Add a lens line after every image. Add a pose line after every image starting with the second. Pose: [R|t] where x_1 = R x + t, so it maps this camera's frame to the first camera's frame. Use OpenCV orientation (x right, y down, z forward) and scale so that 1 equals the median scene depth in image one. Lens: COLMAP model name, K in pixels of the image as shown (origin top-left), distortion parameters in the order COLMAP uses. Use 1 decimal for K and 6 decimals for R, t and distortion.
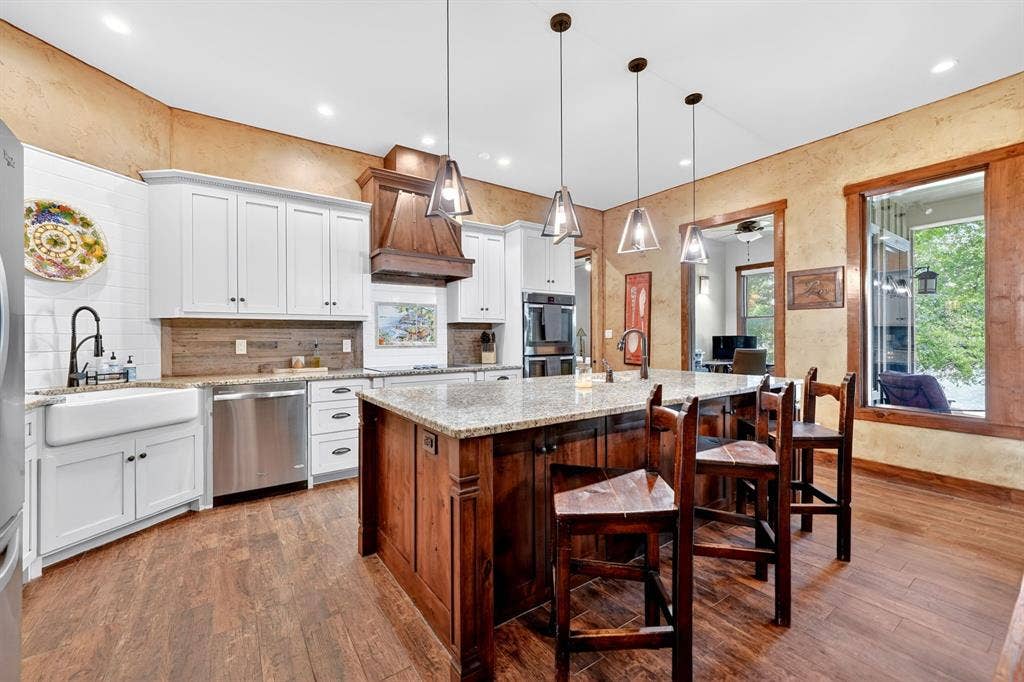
lens RADIAL K [[411.8, 0, 511.0], [0, 411.8, 338.5], [0, 0, 1]] dist [-0.000573, -0.000208]
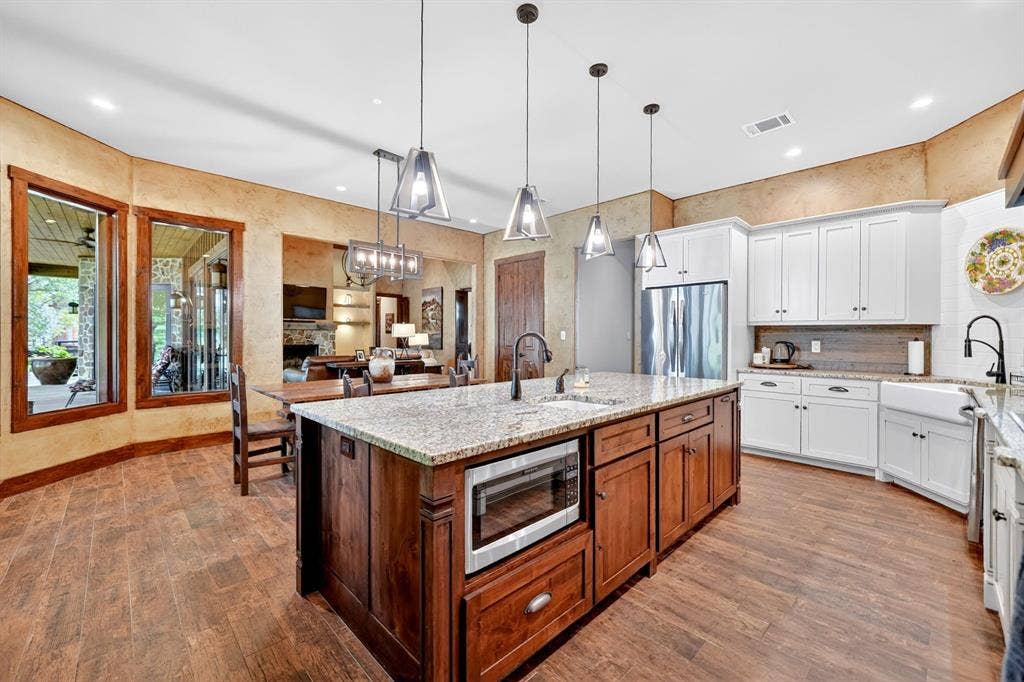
lens RADIAL K [[411.8, 0, 511.0], [0, 411.8, 338.5], [0, 0, 1]] dist [-0.000573, -0.000208]
pose [[-0.989071, 0.003287, -0.147407, 0.461528], [0.002239, 0.999971, 0.007275, -0.020181], [0.147426, 0.006866, -0.989049, 1.826721]]
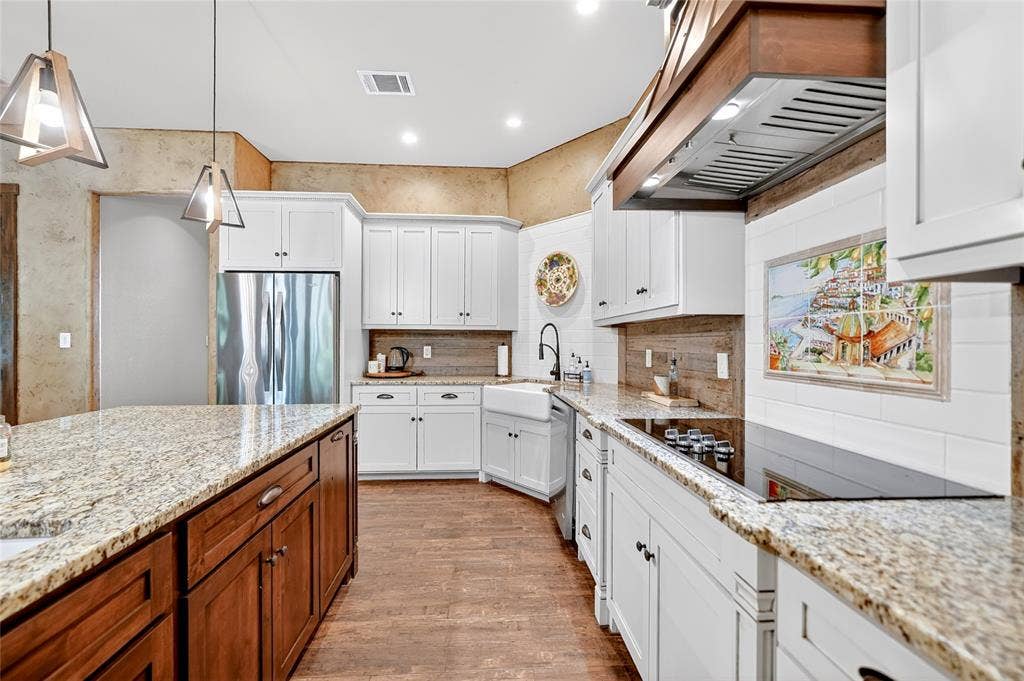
lens RADIAL K [[419.0, 0, 512.0], [0, 419.0, 340.5], [0, 0, 1]] dist [-0.010293, 0.000024]
pose [[-0.521221, 0.002103, -0.853419, 0.227556], [0.001619, 0.999998, 0.001475, -0.019431], [0.853420, -0.000613, -0.521223, 1.507645]]
